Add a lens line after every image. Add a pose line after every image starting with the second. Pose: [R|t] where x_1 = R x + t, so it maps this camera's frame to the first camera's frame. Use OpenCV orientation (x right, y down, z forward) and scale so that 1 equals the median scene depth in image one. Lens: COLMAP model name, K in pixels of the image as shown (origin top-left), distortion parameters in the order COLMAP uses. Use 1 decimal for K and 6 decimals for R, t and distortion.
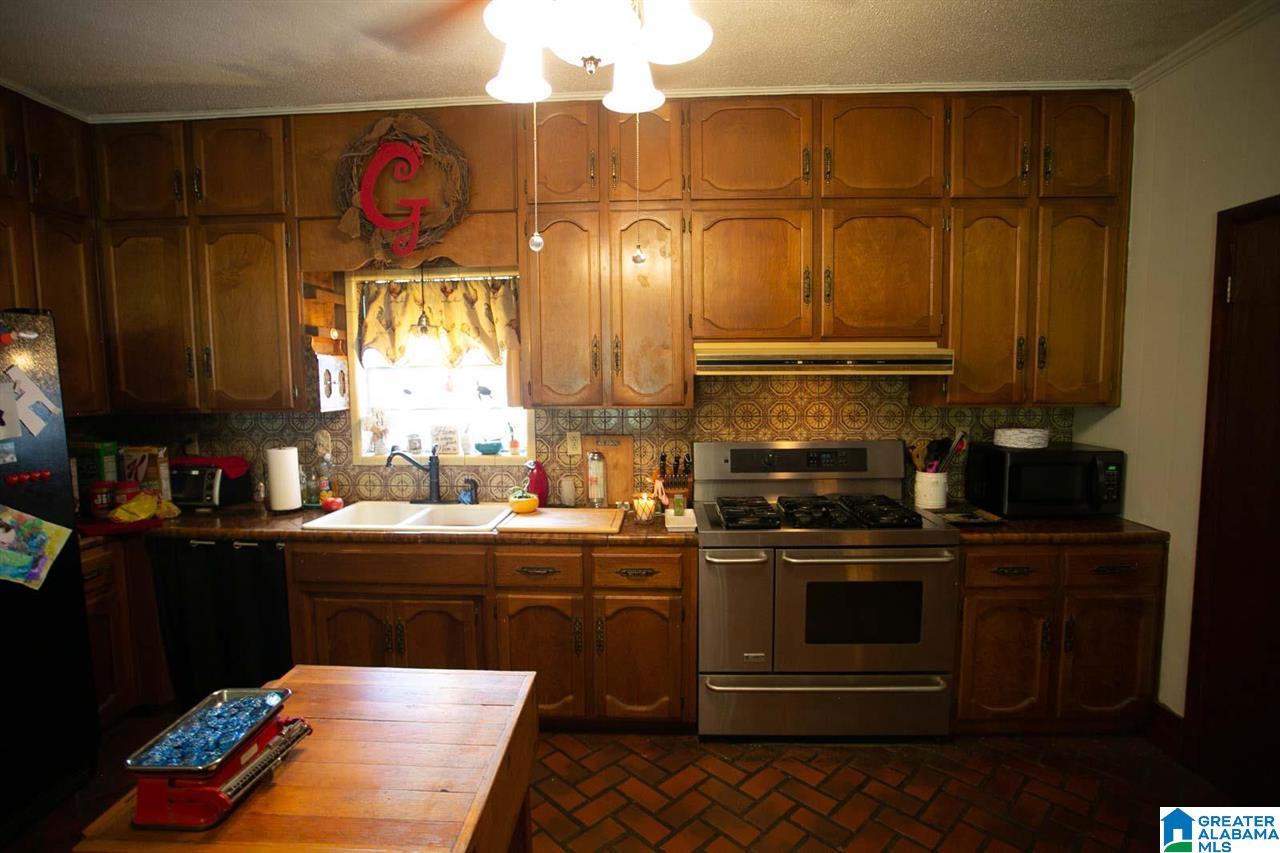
lens RADIAL K [[625.1, 0, 627.6], [0, 625.1, 425.5], [0, 0, 1]] dist [-0.083190, 0.038666]
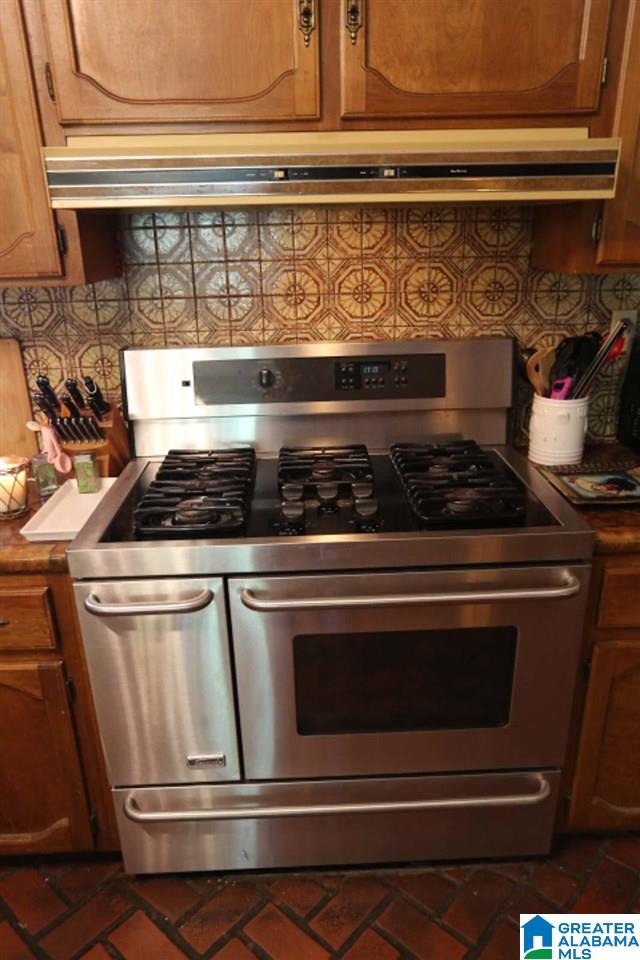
lens RADIAL K [[677.7, 0, 320.8], [0, 677.7, 490.2], [0, 0, 1]] dist [-0.011071, -0.000528]
pose [[0.996287, -0.040009, 0.076237, 0.235203], [0.017314, 0.960484, 0.277797, -0.016034], [-0.084339, -0.275445, 0.957610, 0.420094]]
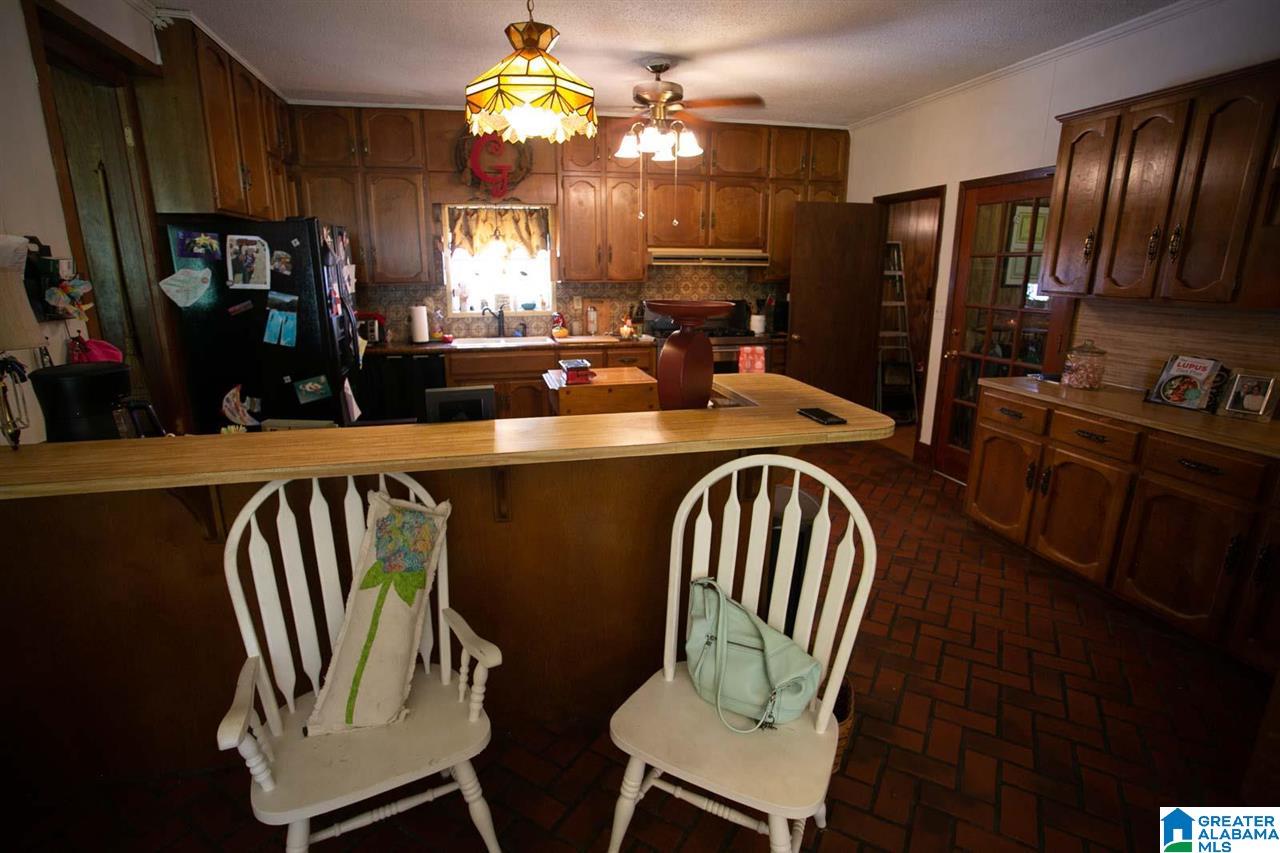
lens RADIAL K [[625.1, 0, 627.6], [0, 625.1, 425.5], [0, 0, 1]] dist [-0.083190, 0.038666]
pose [[0.964852, -0.056154, 0.256725, -0.472498], [0.014414, 0.986741, 0.161660, 0.098871], [-0.262399, -0.152278, 0.952868, -0.905411]]
